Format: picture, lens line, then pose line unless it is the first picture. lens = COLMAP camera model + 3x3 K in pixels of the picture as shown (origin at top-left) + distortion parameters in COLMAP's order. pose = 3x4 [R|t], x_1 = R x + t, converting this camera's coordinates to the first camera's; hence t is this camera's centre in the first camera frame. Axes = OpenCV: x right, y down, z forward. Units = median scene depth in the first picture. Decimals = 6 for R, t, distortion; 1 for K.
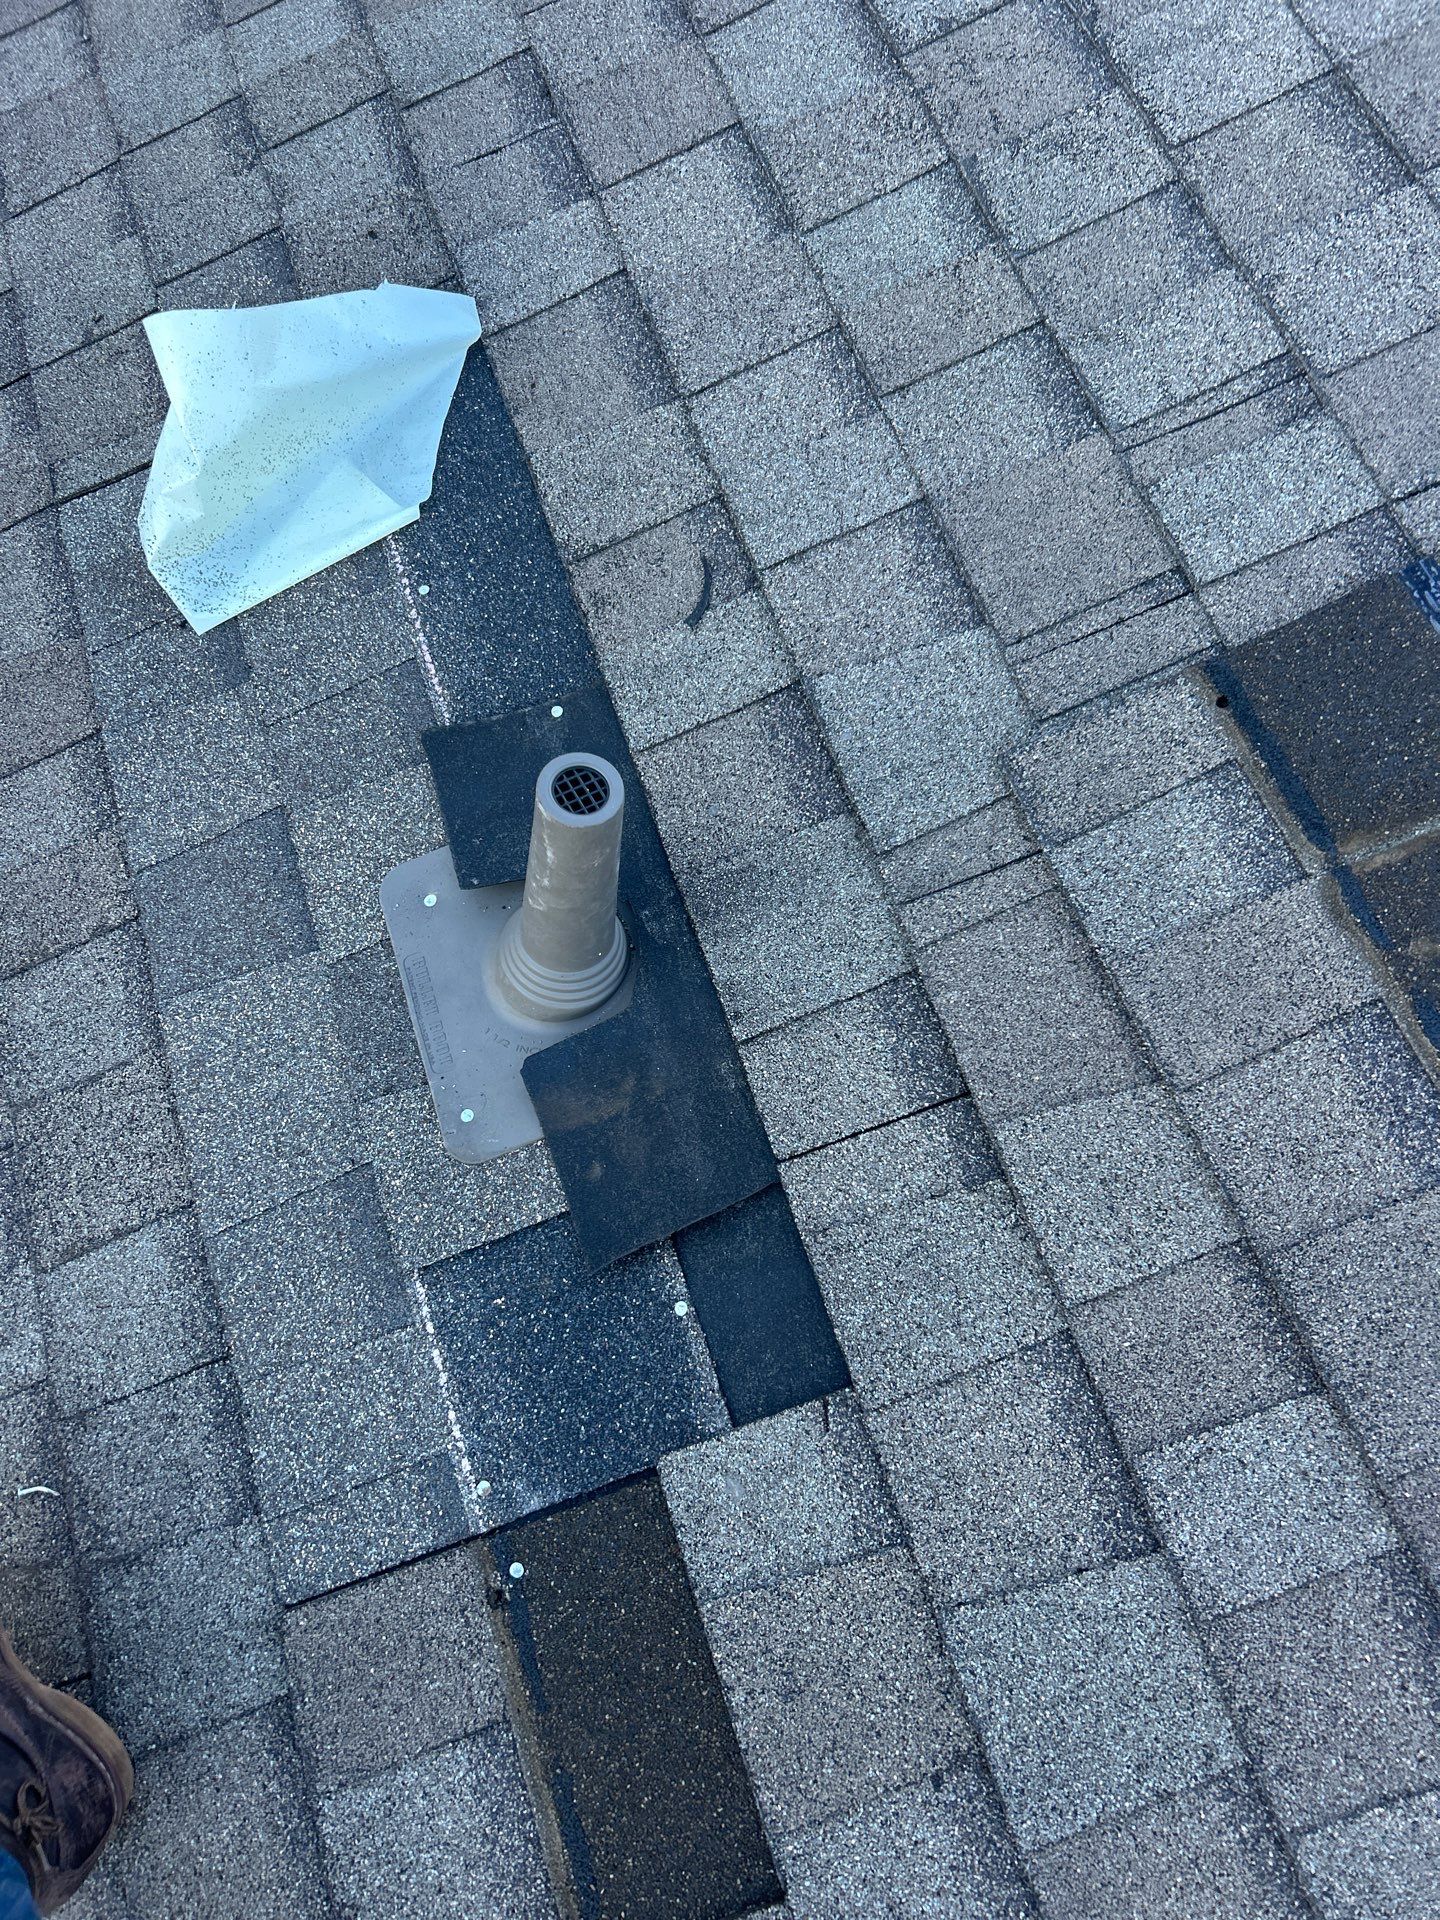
lens RADIAL K [[1439.1, 0, 721.5], [0, 1439.1, 951.5], [0, 0, 1]] dist [0.036933, -0.040864]
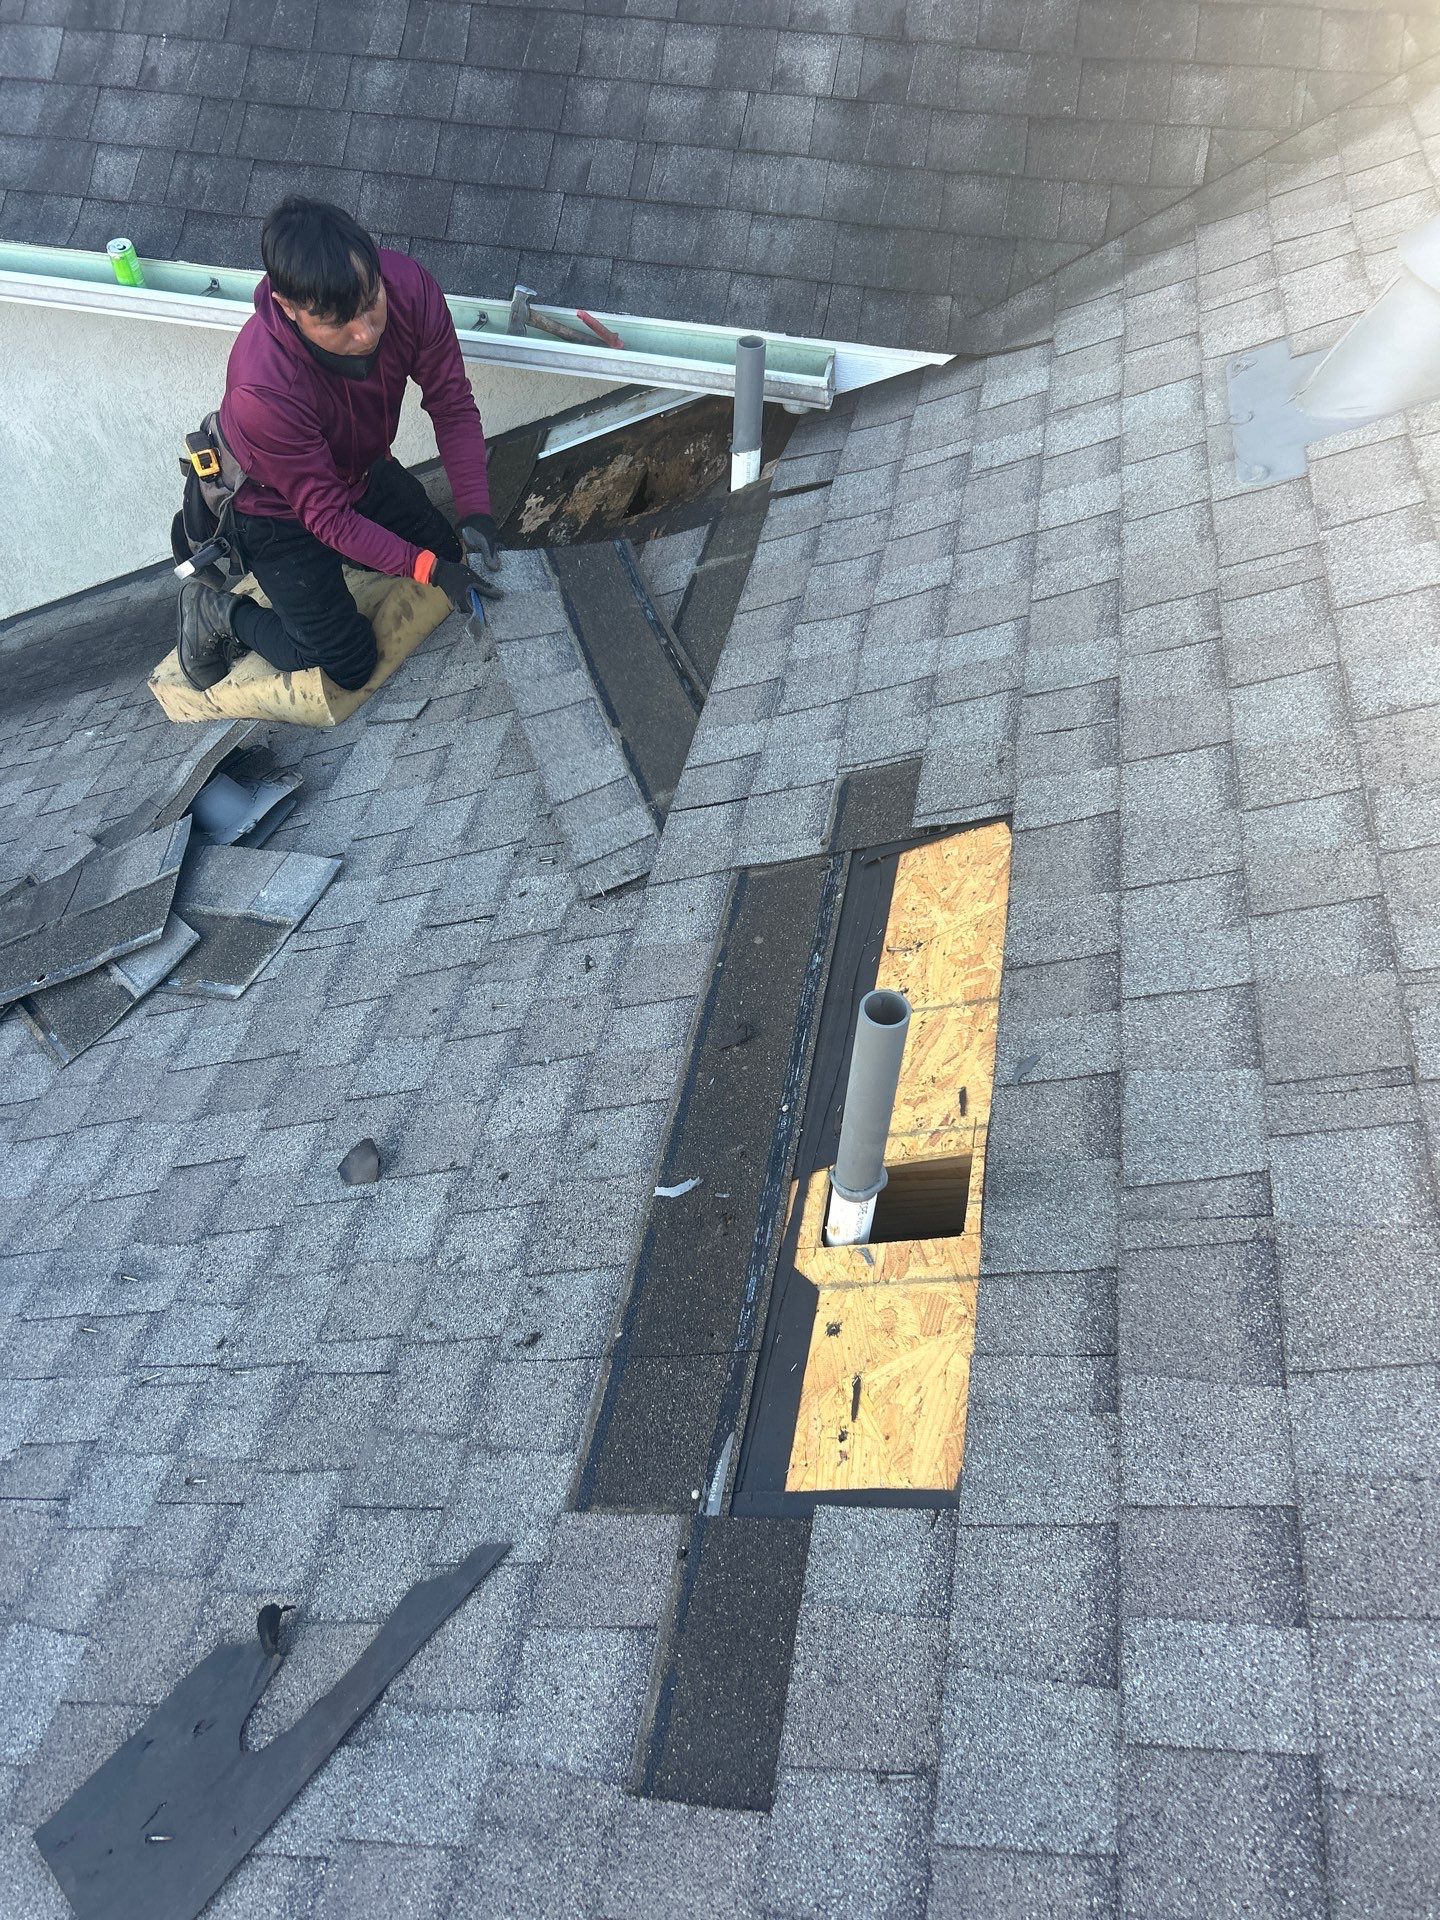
lens RADIAL K [[1439.1, 0, 712.0], [0, 1439.1, 977.4], [0, 0, 1]] dist [0.036933, -0.040864]
pose [[0.858520, 0.253402, -0.445792, 0.329127], [-0.388441, 0.888915, -0.242785, 0.240979], [0.334748, 0.381600, 0.861583, -0.416331]]
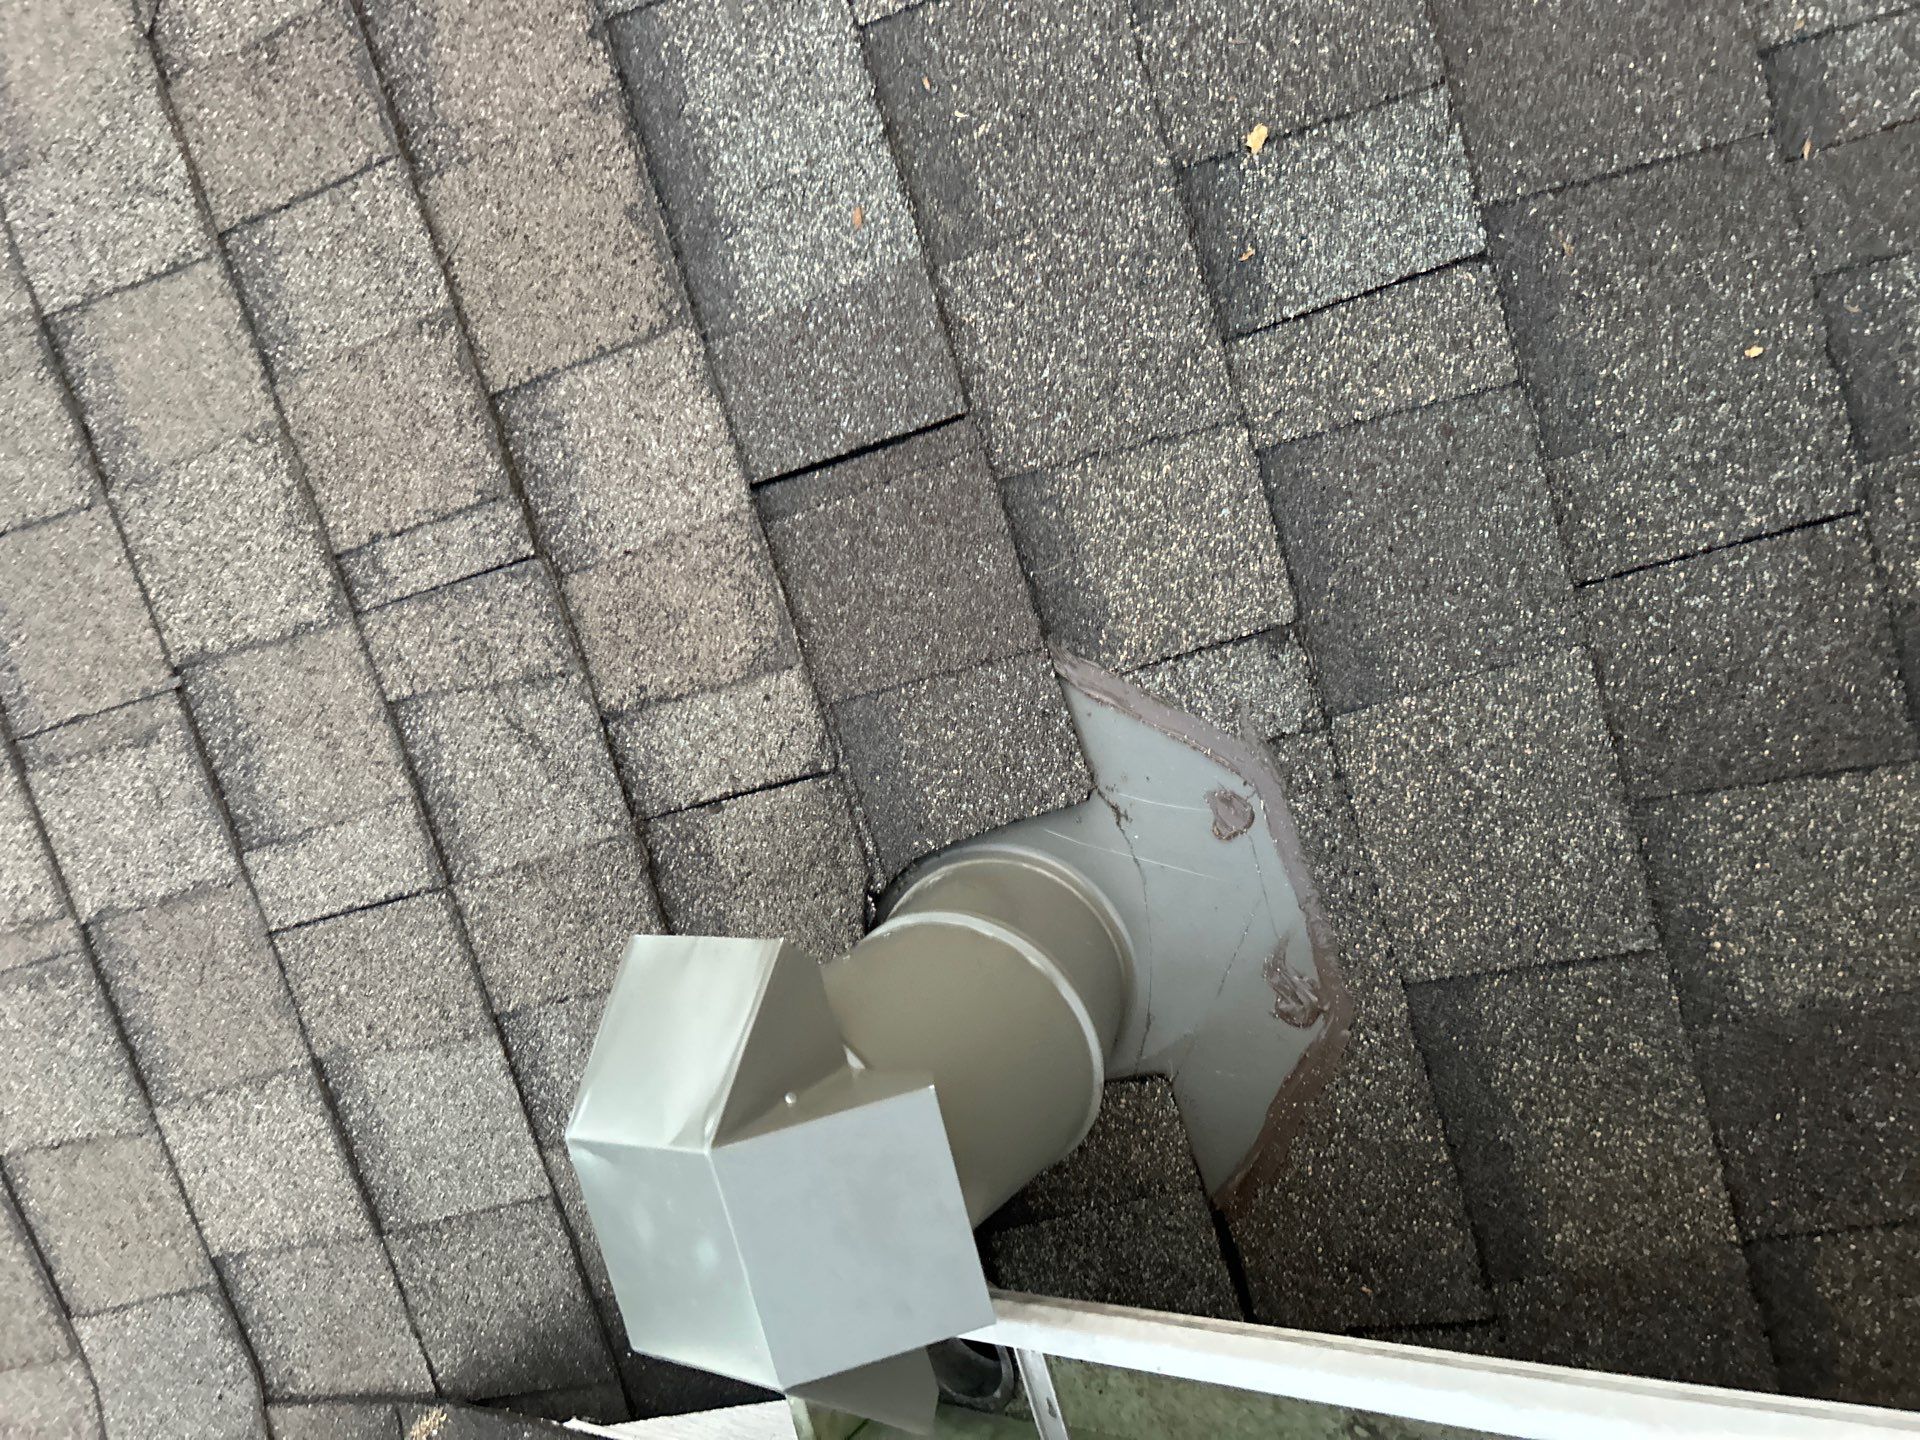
lens RADIAL K [[1439.1, 0, 963.7], [0, 1439.1, 715.2], [0, 0, 1]] dist [0.036933, -0.040864]
pose [[-0.901819, -0.101376, 0.420055, -1.446469], [0.154732, -0.983391, 0.094865, -1.327015], [0.403461, 0.150547, 0.902527, 0.947839]]
